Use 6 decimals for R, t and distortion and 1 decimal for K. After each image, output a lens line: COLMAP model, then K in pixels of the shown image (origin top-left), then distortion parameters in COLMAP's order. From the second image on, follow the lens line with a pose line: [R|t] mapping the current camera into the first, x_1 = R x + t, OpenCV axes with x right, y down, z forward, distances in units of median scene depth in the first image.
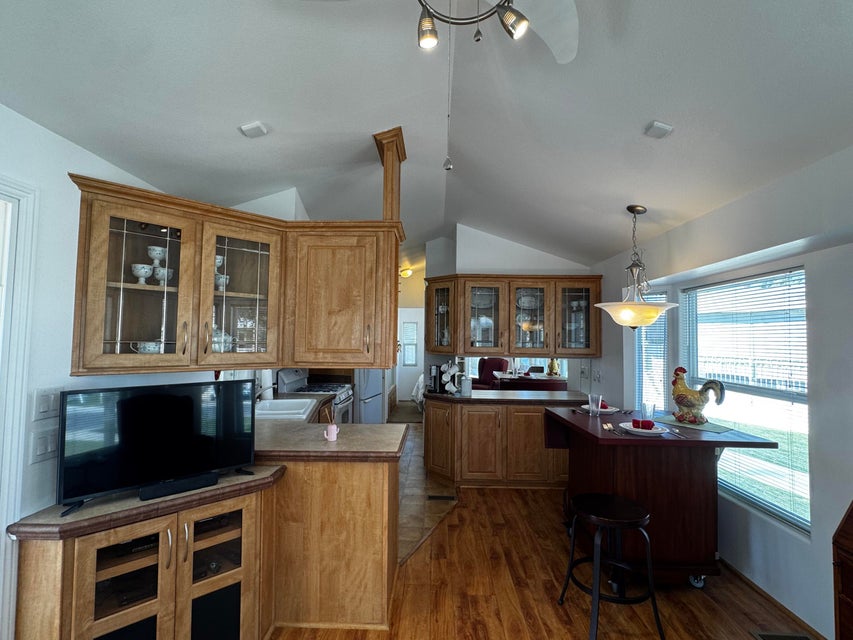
lens RADIAL K [[415.8, 0, 424.6], [0, 415.8, 317.5], [0, 0, 1]] dist [-0.005709, -0.001051]
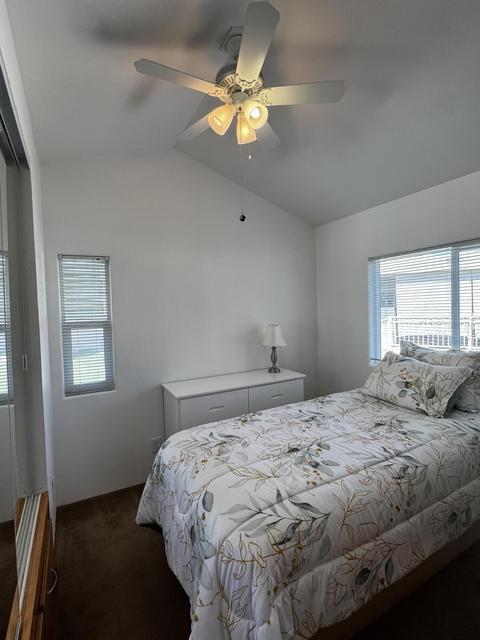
lens RADIAL K [[312.0, 0, 243.5], [0, 312.0, 316.3], [0, 0, 1]] dist [-0.005709, -0.001051]
pose [[0.858448, -0.044235, 0.510990, -0.214771], [0.006332, 0.997112, 0.075681, 0.163706], [-0.512862, -0.061733, 0.856249, 2.919994]]
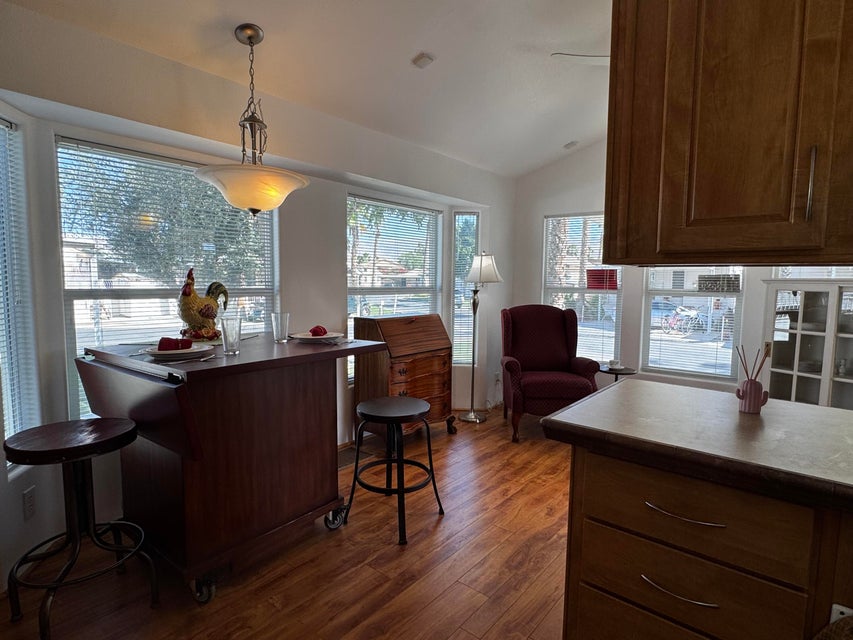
lens RADIAL K [[471.3, 0, 428.4], [0, 471.3, 322.1], [0, 0, 1]] dist [-0.005626, -0.000869]
pose [[-0.795547, -0.070028, 0.601831, -0.253446], [-0.048355, 0.997468, 0.052143, 0.181562], [-0.603959, 0.012381, -0.796919, 1.693862]]
